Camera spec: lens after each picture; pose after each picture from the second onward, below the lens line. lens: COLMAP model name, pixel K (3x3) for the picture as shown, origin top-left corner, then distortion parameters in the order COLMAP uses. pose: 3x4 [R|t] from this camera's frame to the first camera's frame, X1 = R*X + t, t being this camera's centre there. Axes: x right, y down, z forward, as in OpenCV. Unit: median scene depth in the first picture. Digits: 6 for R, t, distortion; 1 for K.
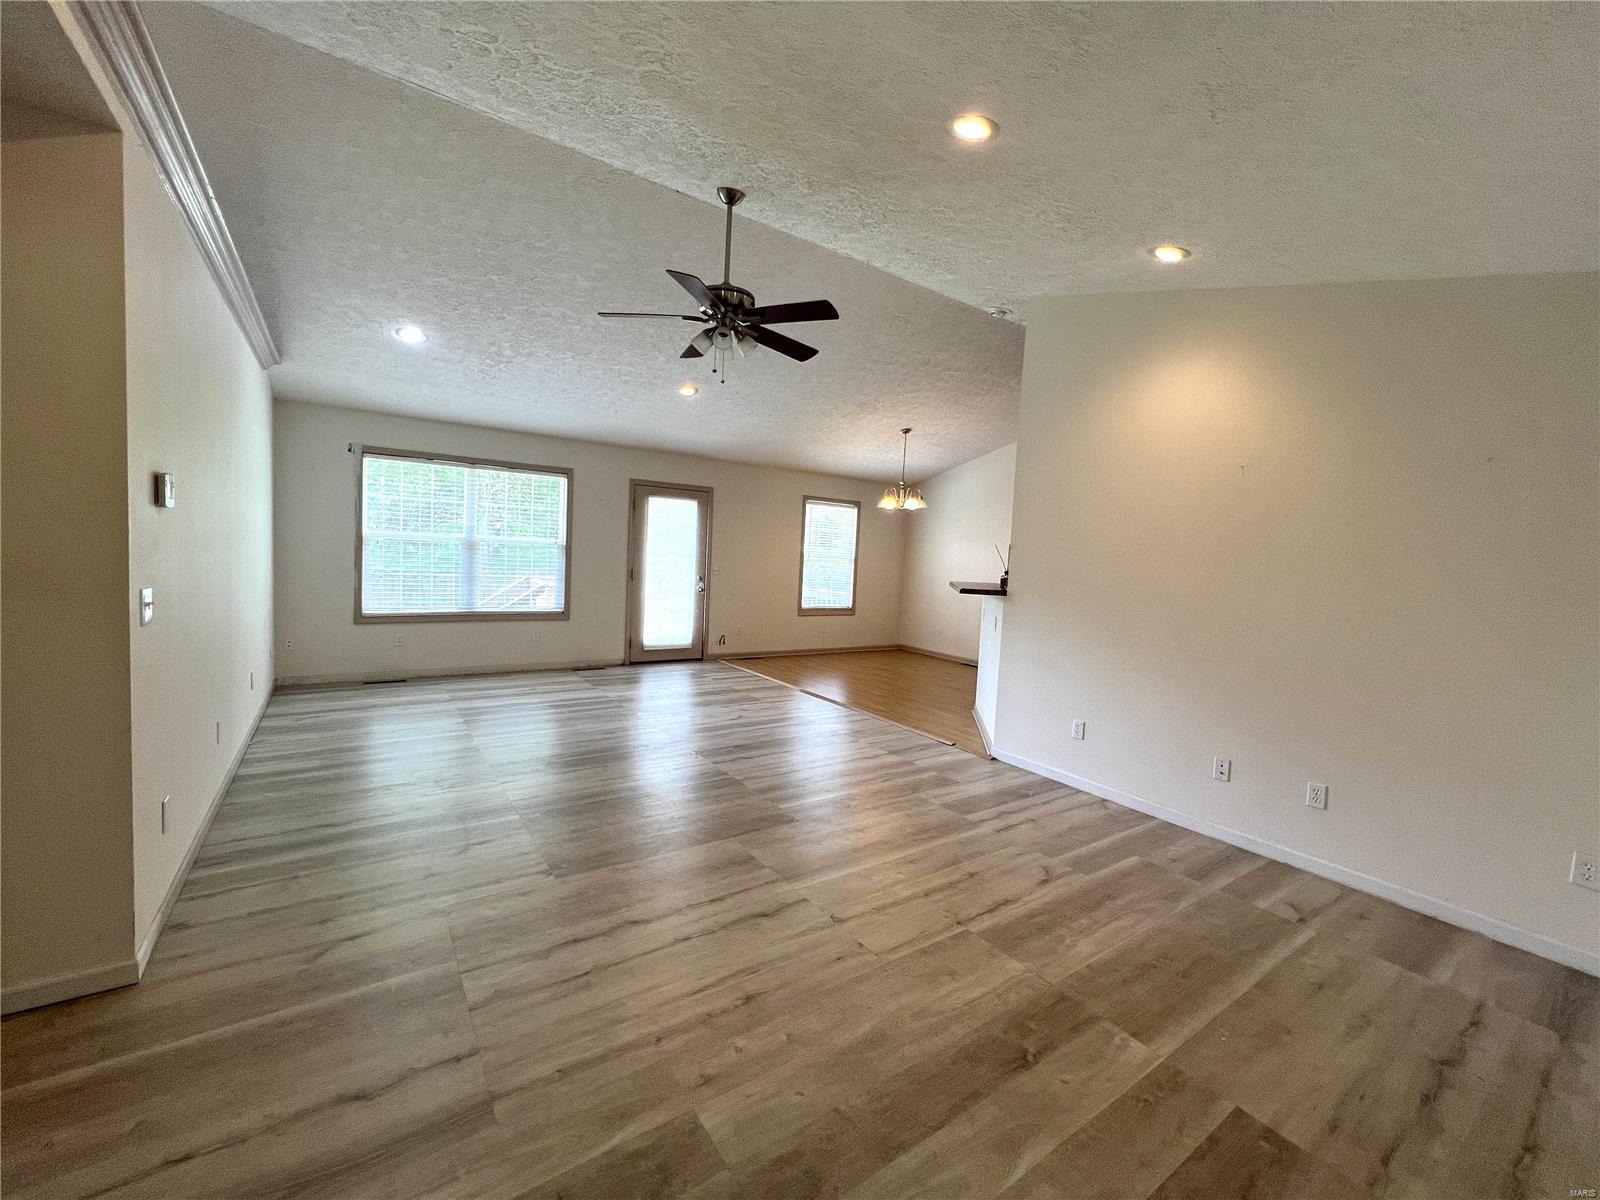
lens RADIAL K [[644.8, 0, 796.5], [0, 644.8, 602.5], [0, 0, 1]] dist [-0.005838, 0.000928]
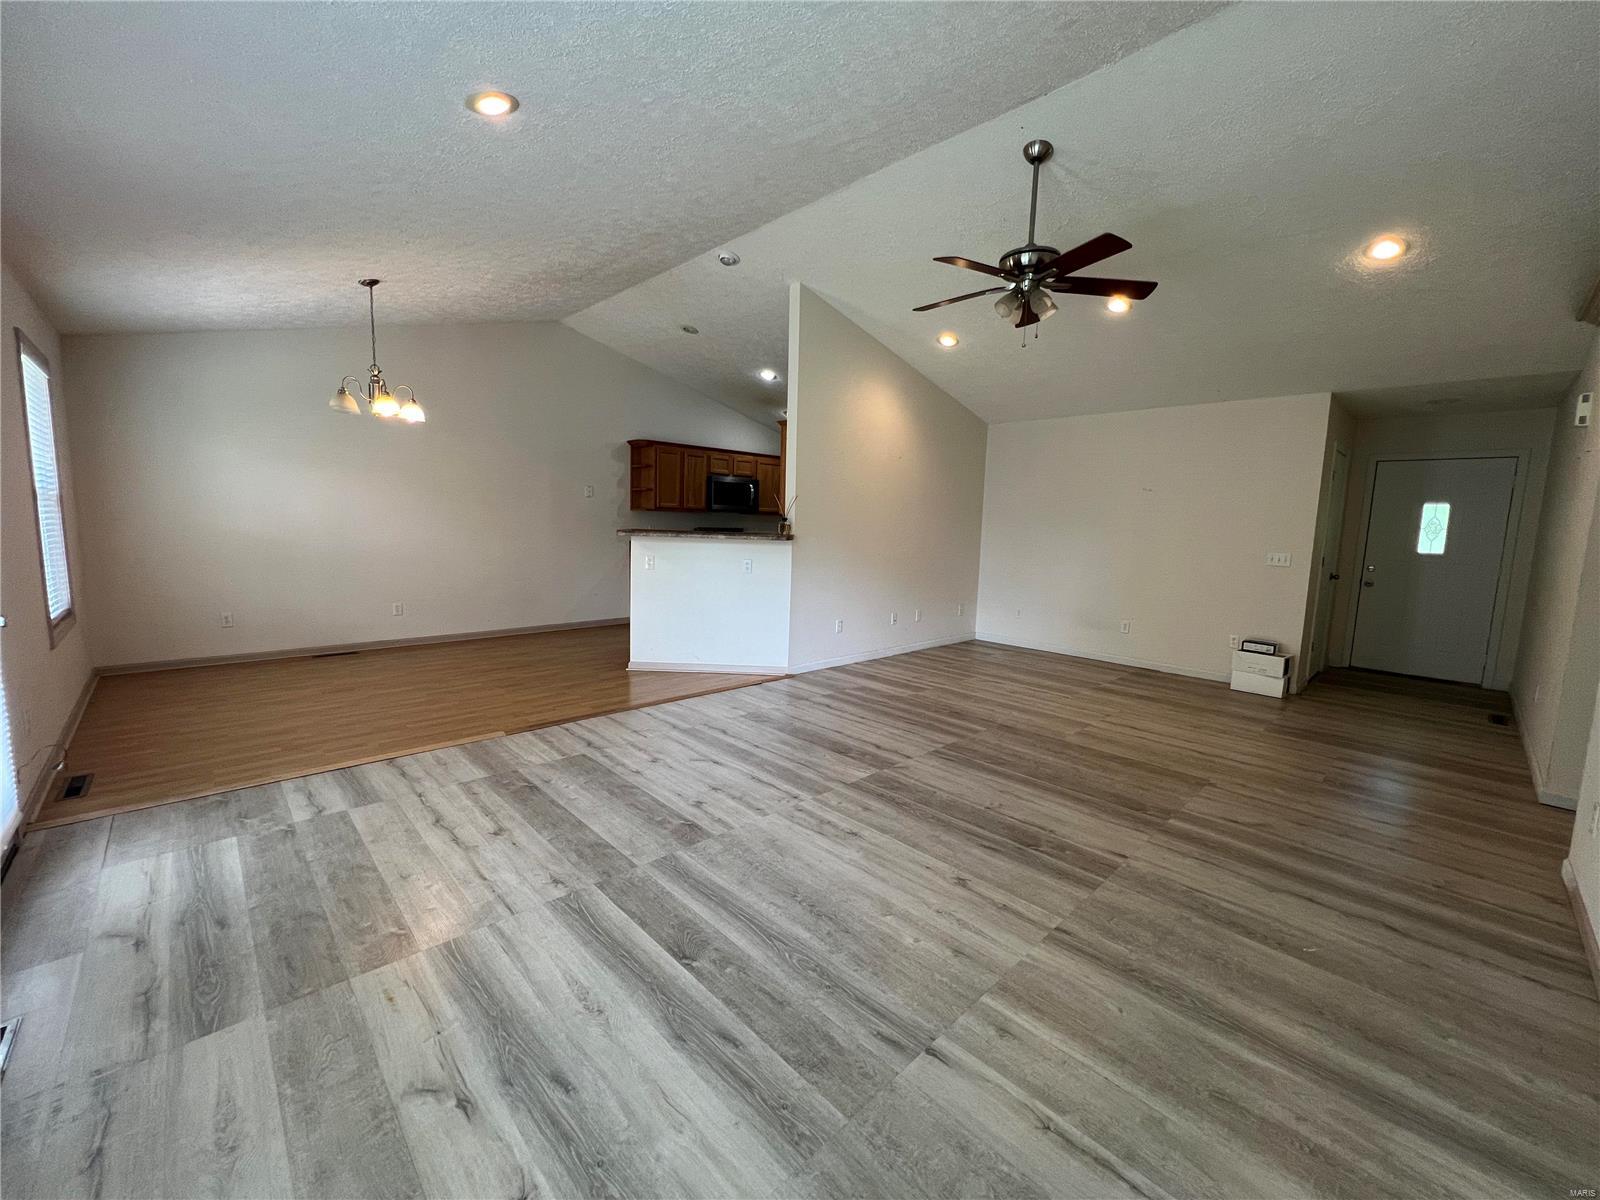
lens RADIAL K [[640.8, 0, 797.1], [0, 640.8, 595.2], [0, 0, 1]] dist [-0.001836, 0.000800]
pose [[-0.155048, -0.170879, 0.973016, -0.751719], [0.041557, 0.982927, 0.179242, -0.107705], [-0.987032, 0.068227, -0.145300, 1.038541]]
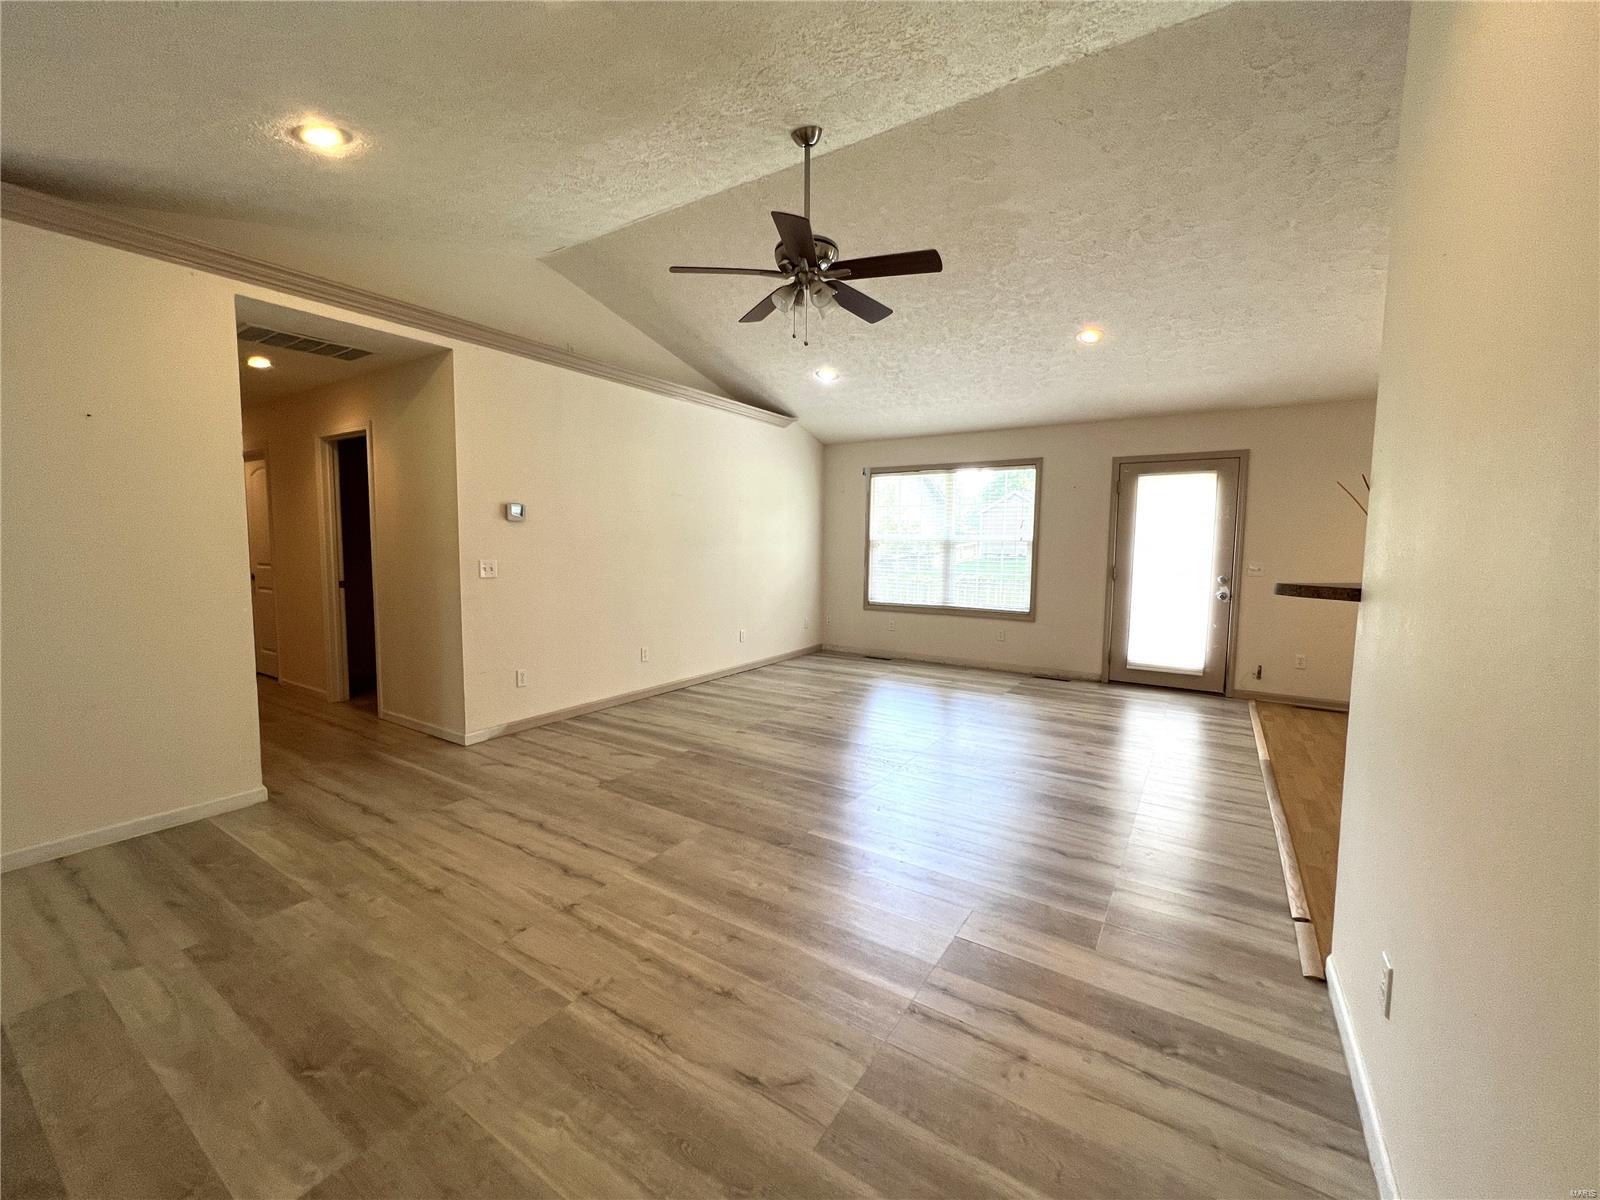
lens RADIAL K [[644.8, 0, 798.4], [0, 644.8, 598.4], [0, 0, 1]] dist [-0.005838, 0.000928]
pose [[0.378226, 0.036380, -0.924998, 0.504880], [-0.064273, 0.997848, 0.012965, 0.004529], [0.923479, 0.054549, 0.379750, 0.451800]]
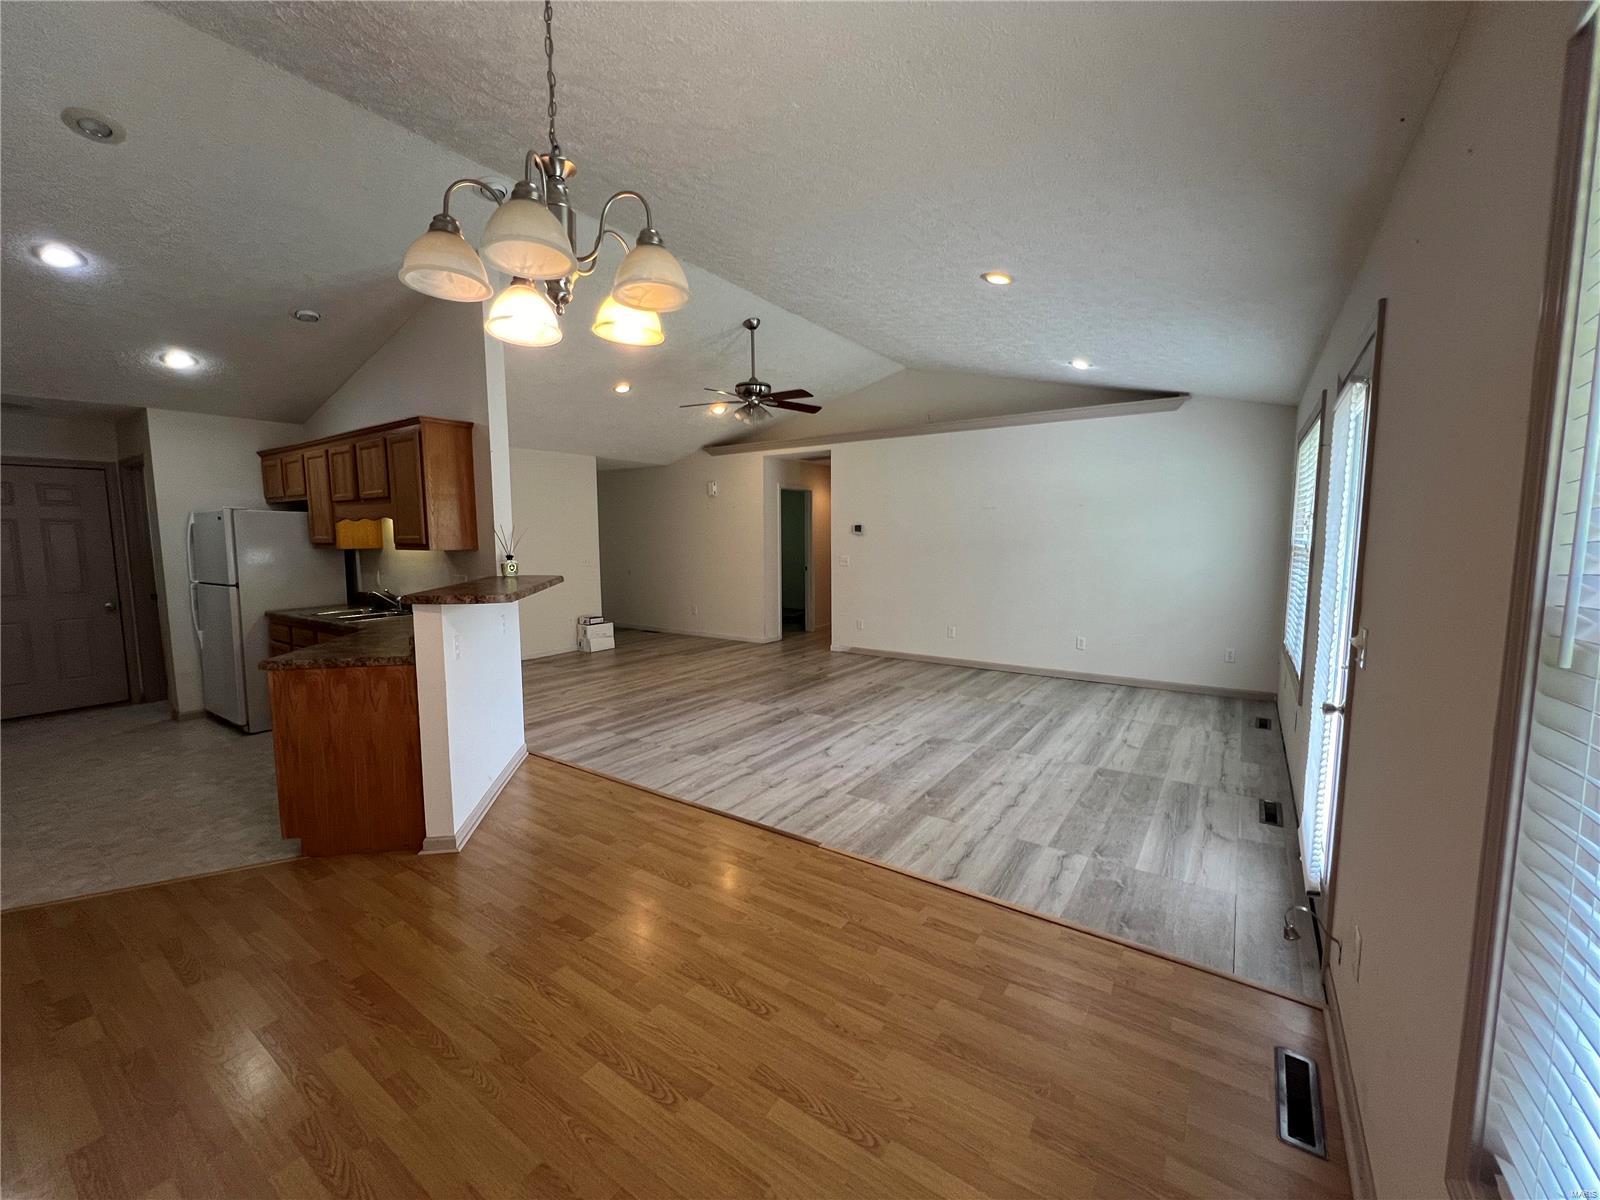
lens RADIAL K [[640.8, 0, 802.5], [0, 640.8, 595.0], [0, 0, 1]] dist [-0.001836, 0.000800]
pose [[-0.934137, -0.010887, -0.356748, 0.236921], [-0.069699, 0.985855, 0.152418, -0.143202], [0.350042, 0.167245, -0.921683, 1.779229]]
